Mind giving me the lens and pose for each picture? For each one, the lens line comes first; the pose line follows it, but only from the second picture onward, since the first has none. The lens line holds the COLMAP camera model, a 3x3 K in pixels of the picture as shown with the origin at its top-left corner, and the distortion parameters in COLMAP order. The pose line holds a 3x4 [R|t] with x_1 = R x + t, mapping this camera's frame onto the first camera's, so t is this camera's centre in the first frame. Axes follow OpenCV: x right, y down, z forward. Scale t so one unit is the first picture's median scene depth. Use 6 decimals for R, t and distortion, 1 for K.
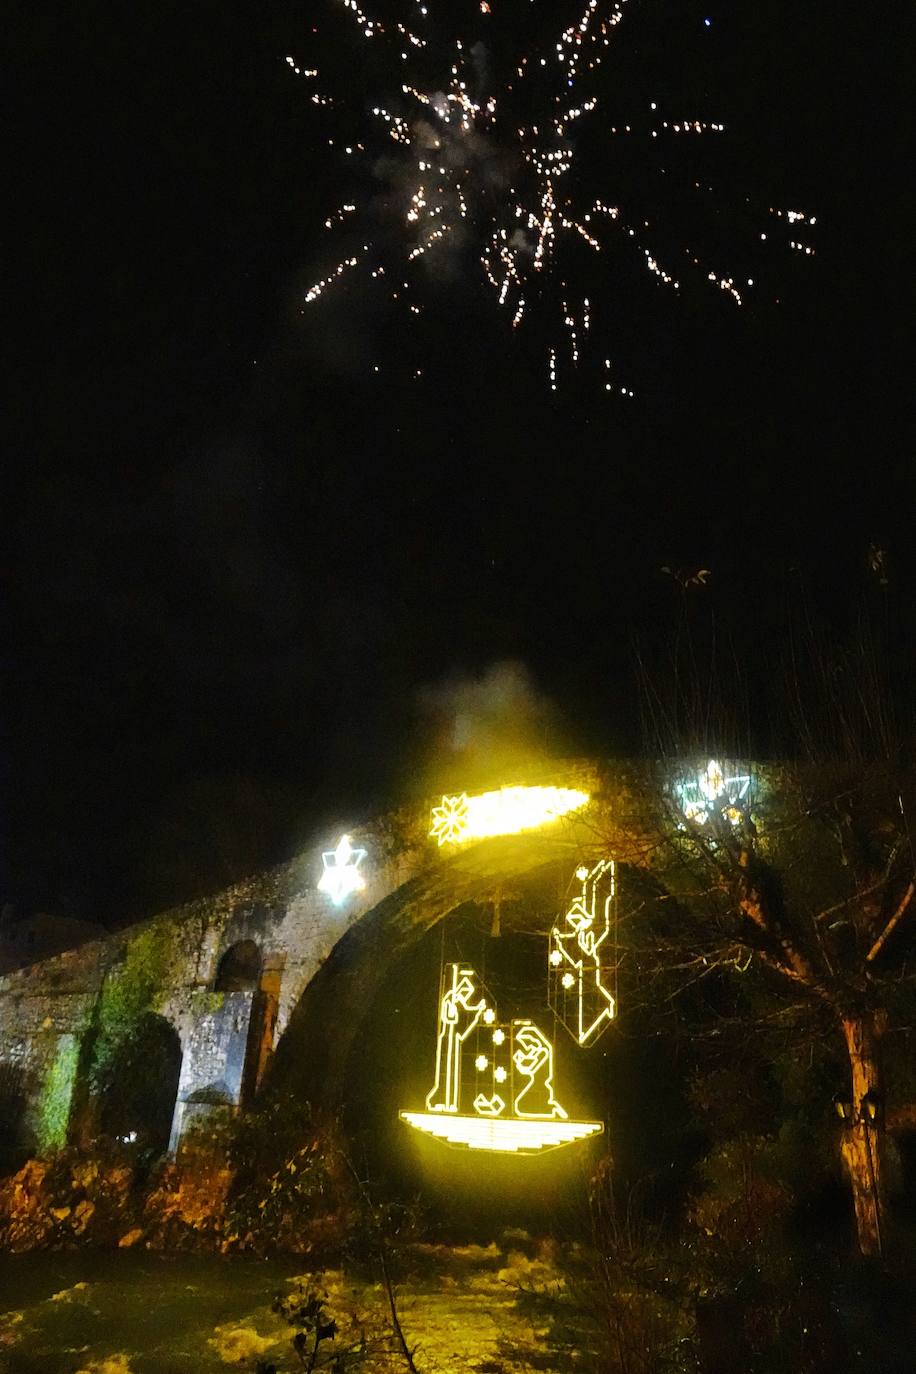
lens RADIAL K [[948.2, 0, 453.8], [0, 948.2, 688.4], [0, 0, 1]] dist [-0.000479, 0.003862]
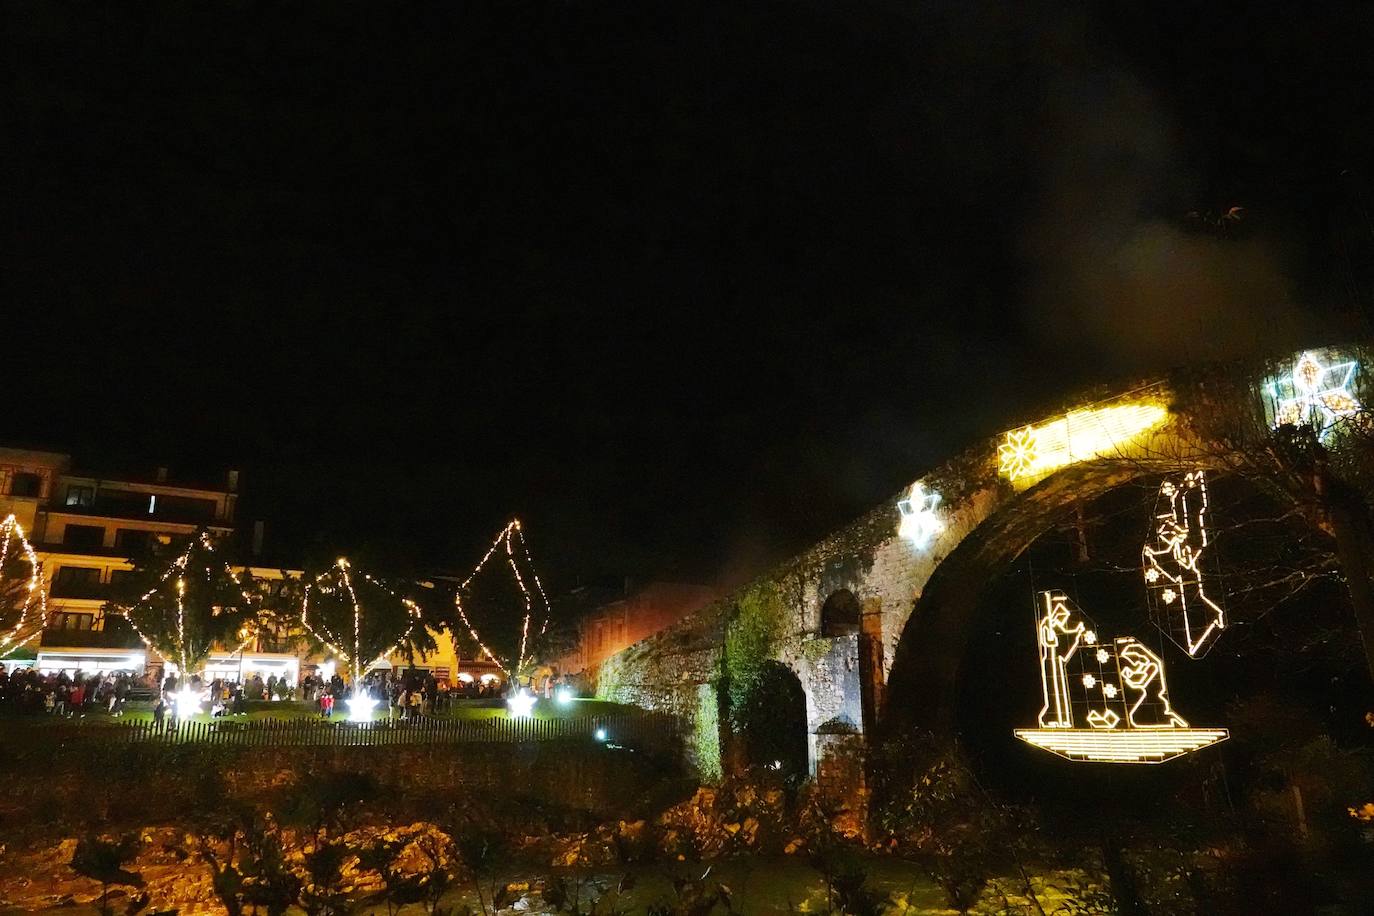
lens RADIAL K [[948.2, 0, 687.9], [0, 948.2, 457.7], [0, 0, 1]] dist [-0.000479, 0.003862]
pose [[0.928684, -0.157416, -0.335808, 0.008102], [0.200868, 0.974641, 0.098627, -0.030599], [0.311766, -0.159046, 0.936753, -0.062542]]
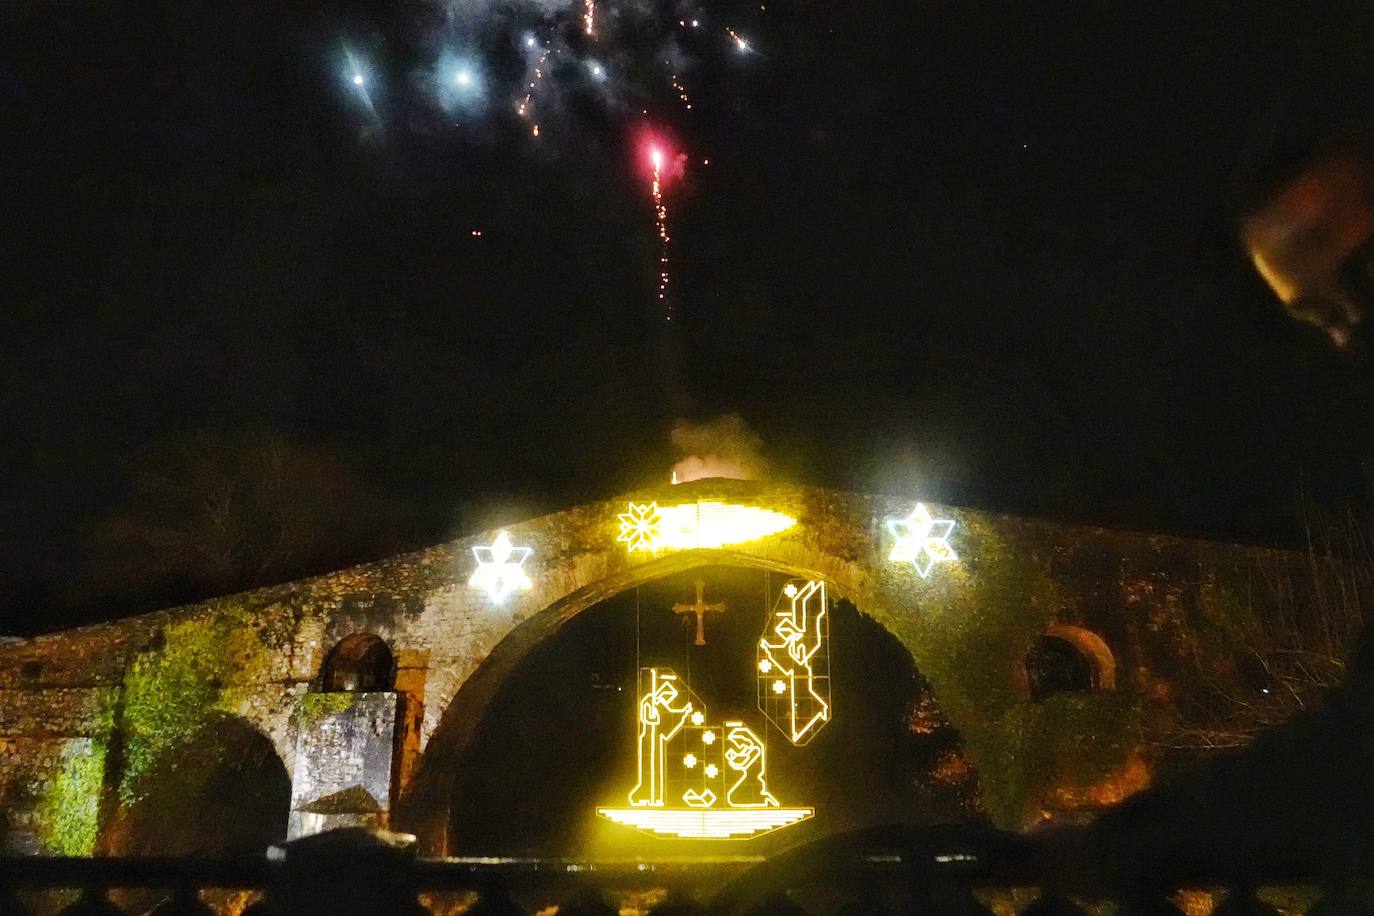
lens RADIAL K [[948.2, 0, 684.7], [0, 948.2, 453.9], [0, 0, 1]] dist [-0.000479, 0.003862]
pose [[0.879323, 0.077519, 0.469875, -0.475420], [-0.145863, 0.983083, 0.110781, -0.062171], [-0.453338, -0.165950, 0.875754, 0.108728]]
